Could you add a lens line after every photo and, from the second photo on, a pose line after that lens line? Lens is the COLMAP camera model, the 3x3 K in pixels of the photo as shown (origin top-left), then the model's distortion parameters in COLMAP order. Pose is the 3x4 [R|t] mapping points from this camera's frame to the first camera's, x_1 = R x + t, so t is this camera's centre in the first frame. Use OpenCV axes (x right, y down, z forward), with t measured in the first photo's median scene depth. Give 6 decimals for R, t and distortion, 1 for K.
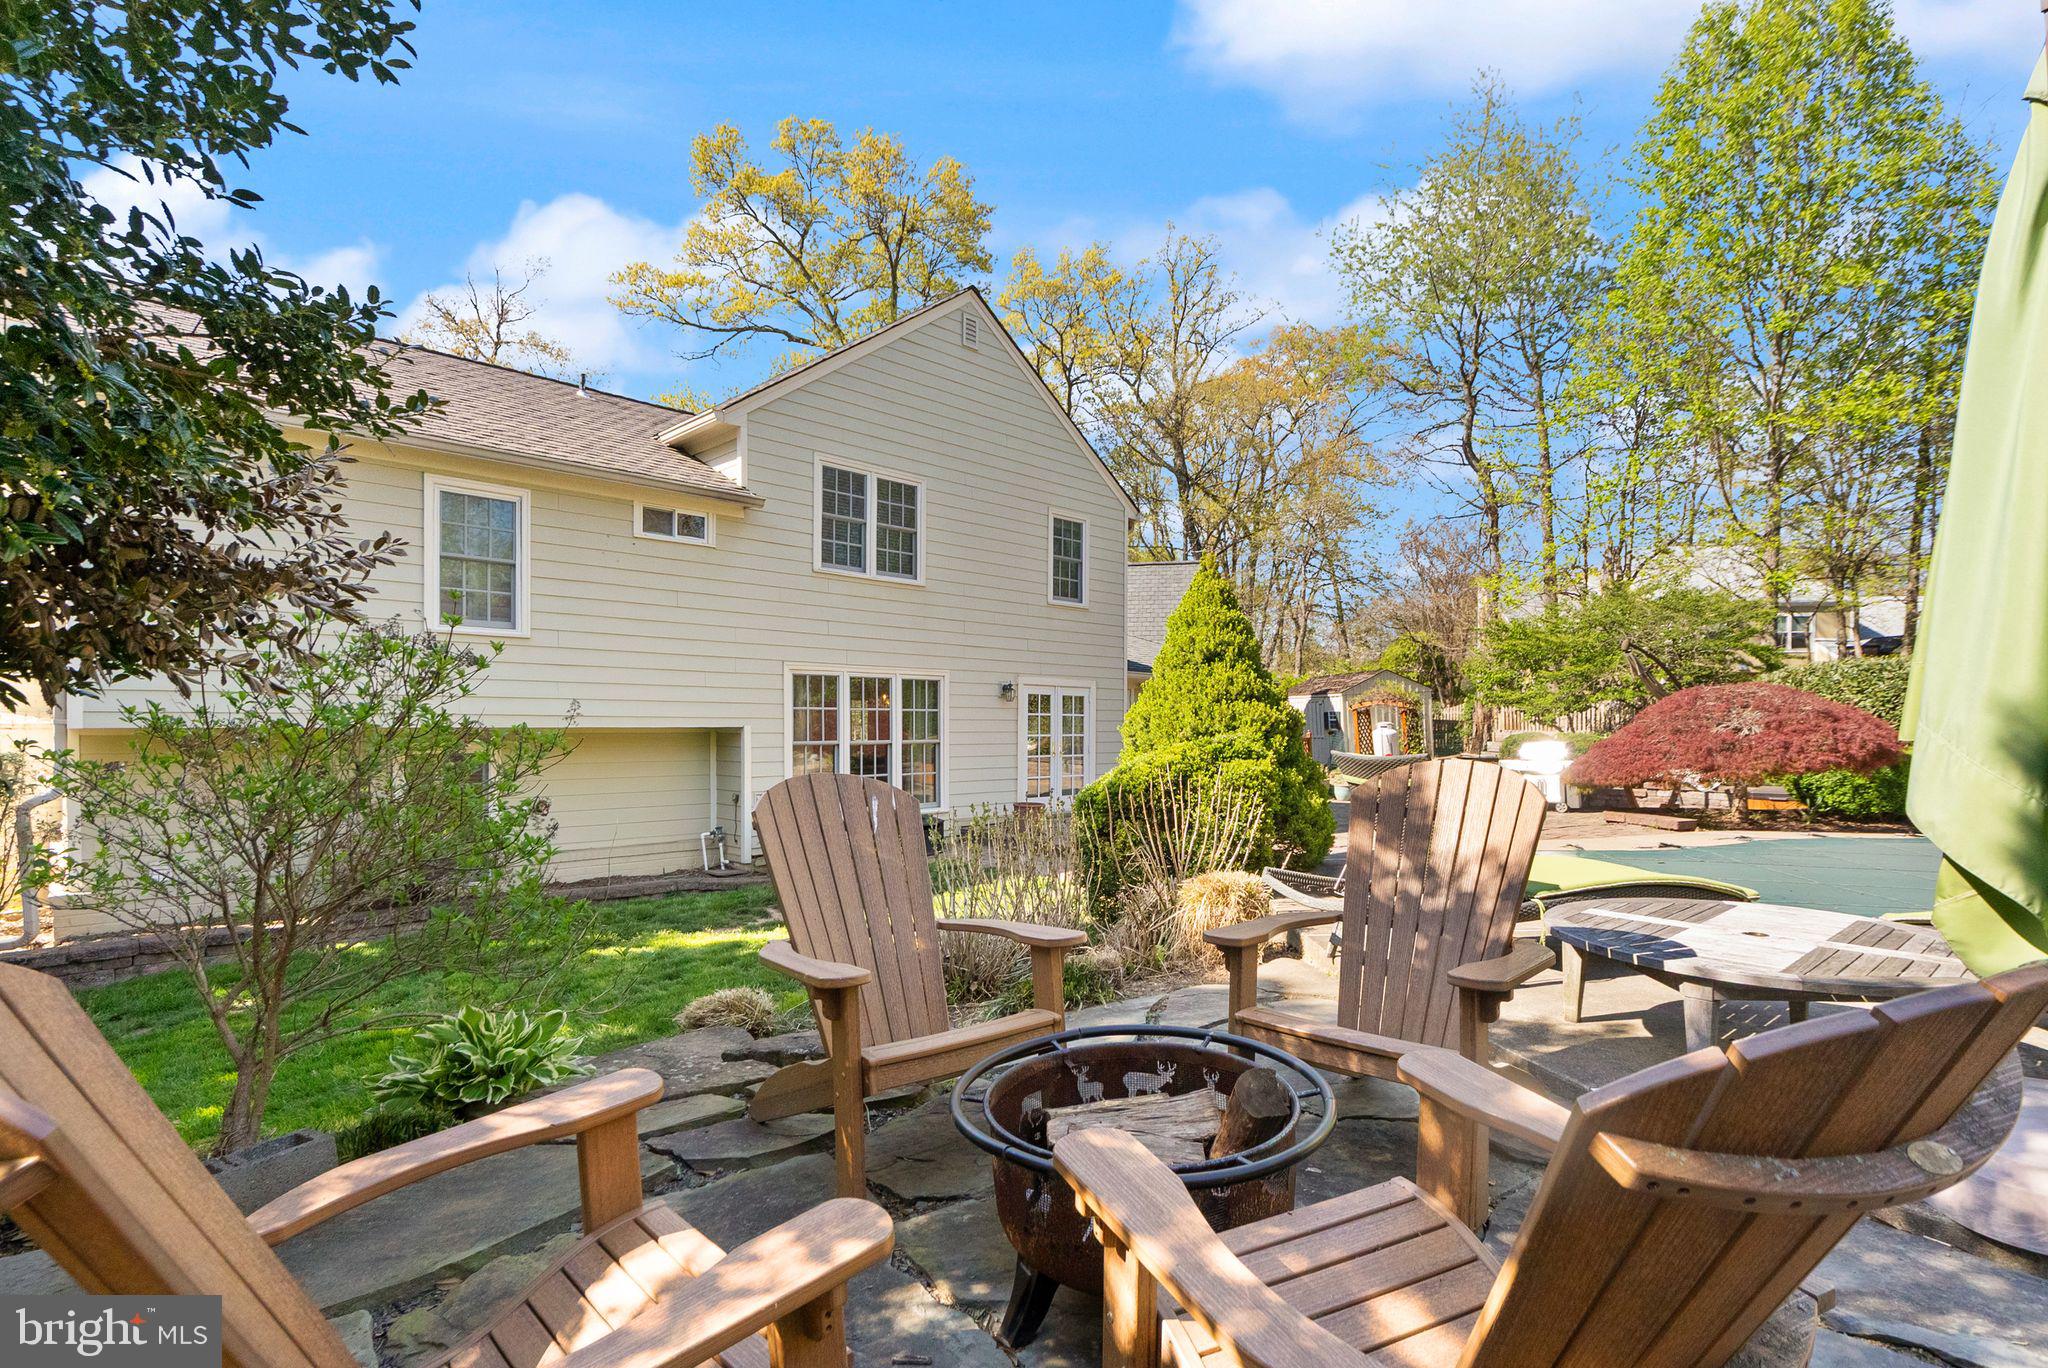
lens RADIAL K [[962.3, 0, 989.0], [0, 962.3, 720.9], [0, 0, 1]] dist [-0.016306, -0.000199]
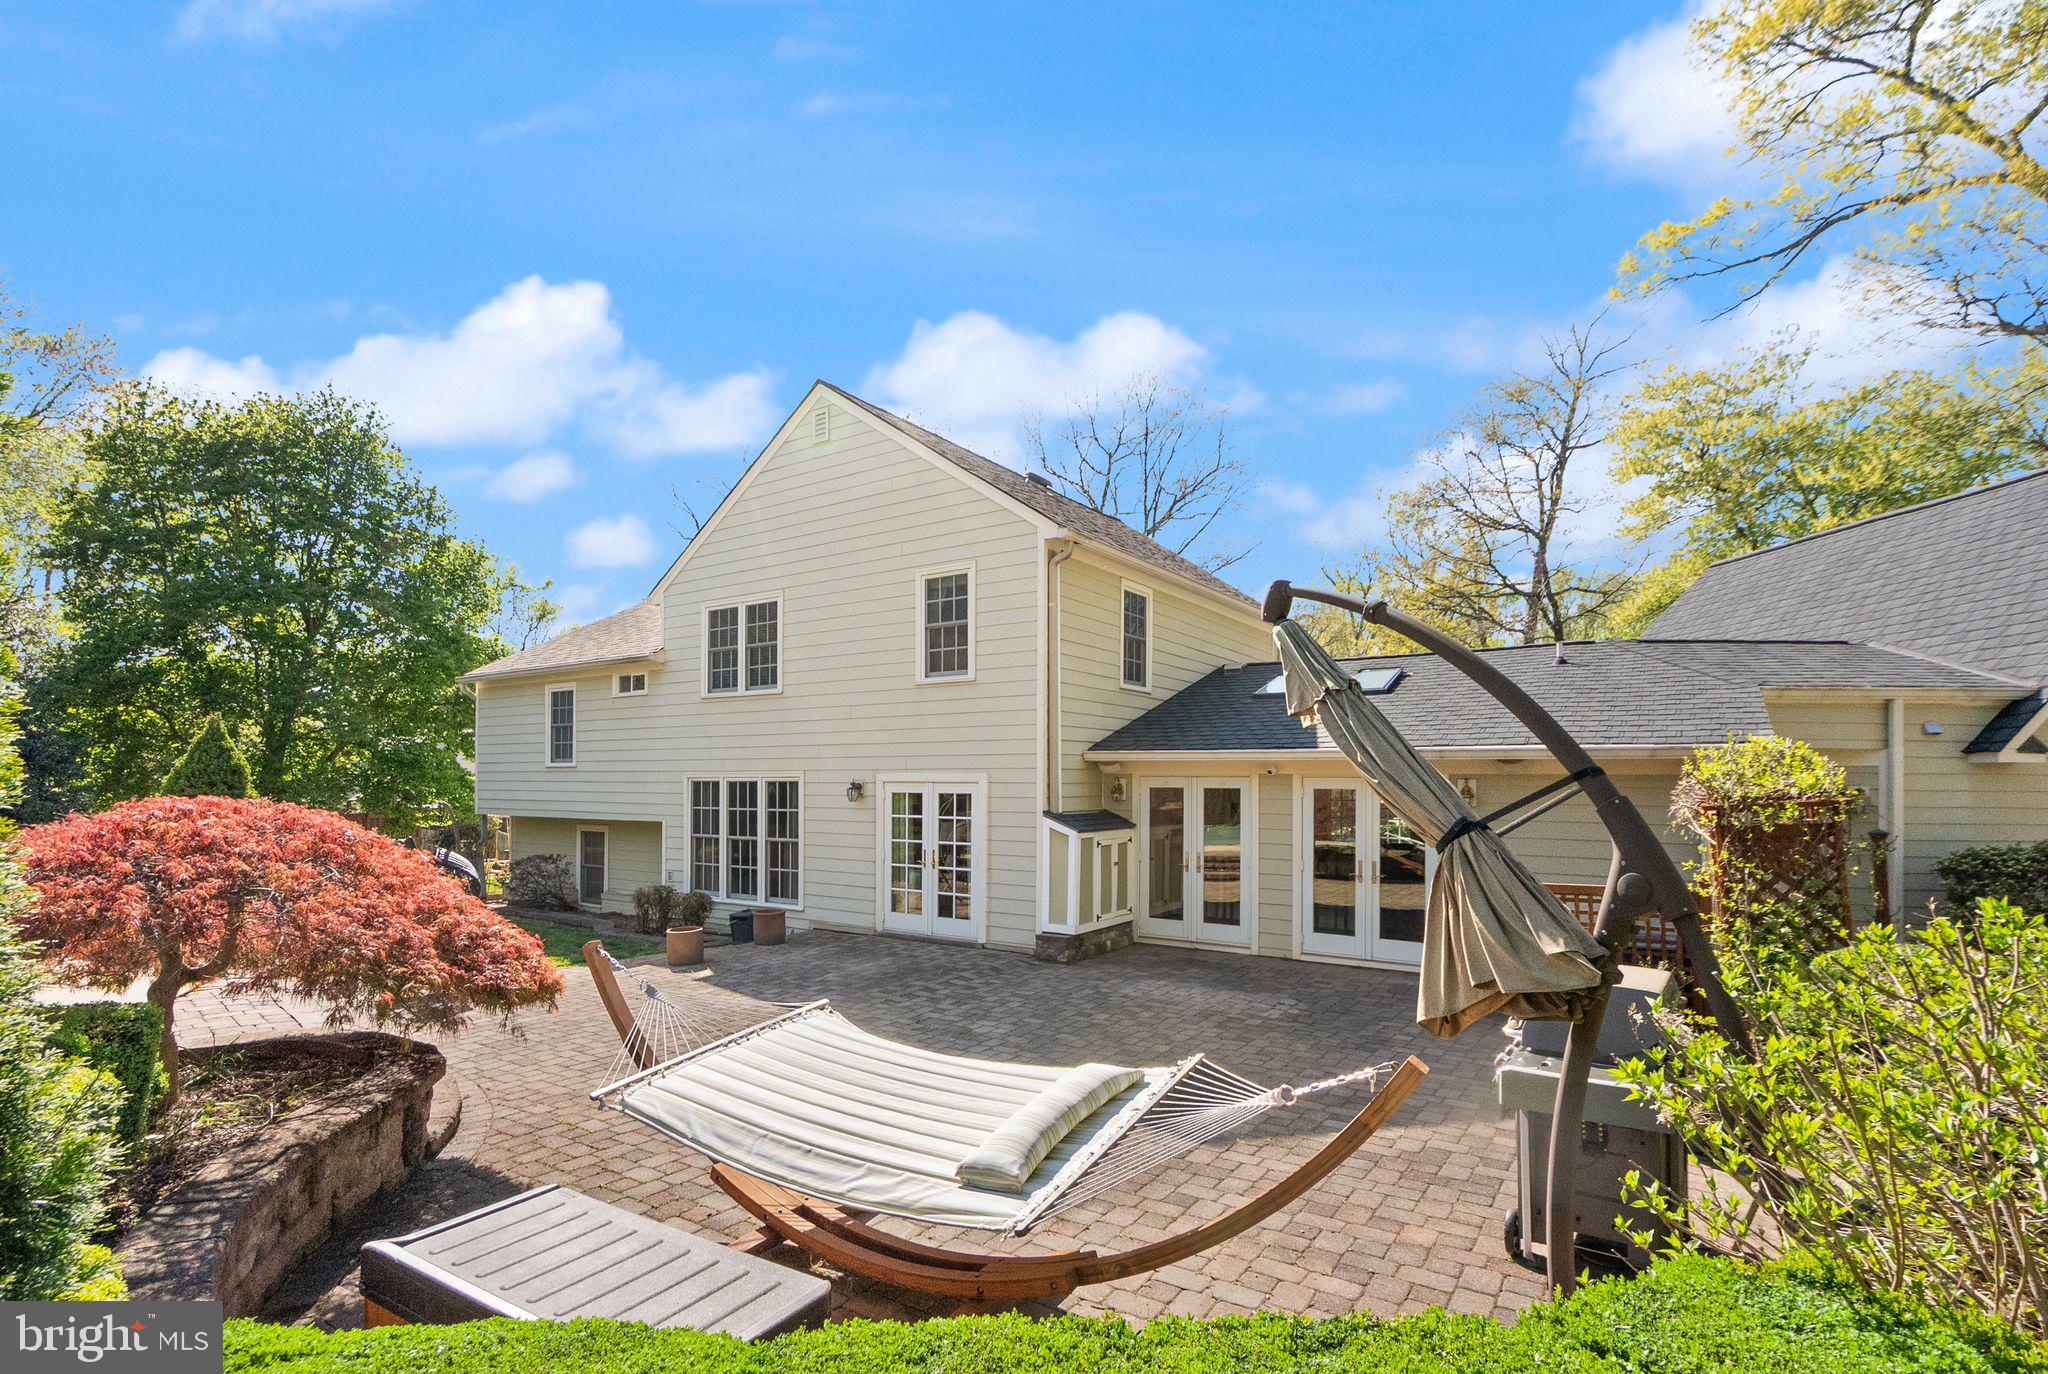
lens RADIAL K [[977.2, 0, 1015.5], [0, 977.2, 782.0], [0, 0, 1]] dist [-0.021141, 0.000672]
pose [[0.224797, -0.012135, -0.974330, 0.900971], [-0.004895, 0.999896, -0.013583, -0.025549], [0.974393, 0.007823, 0.224714, 0.882295]]
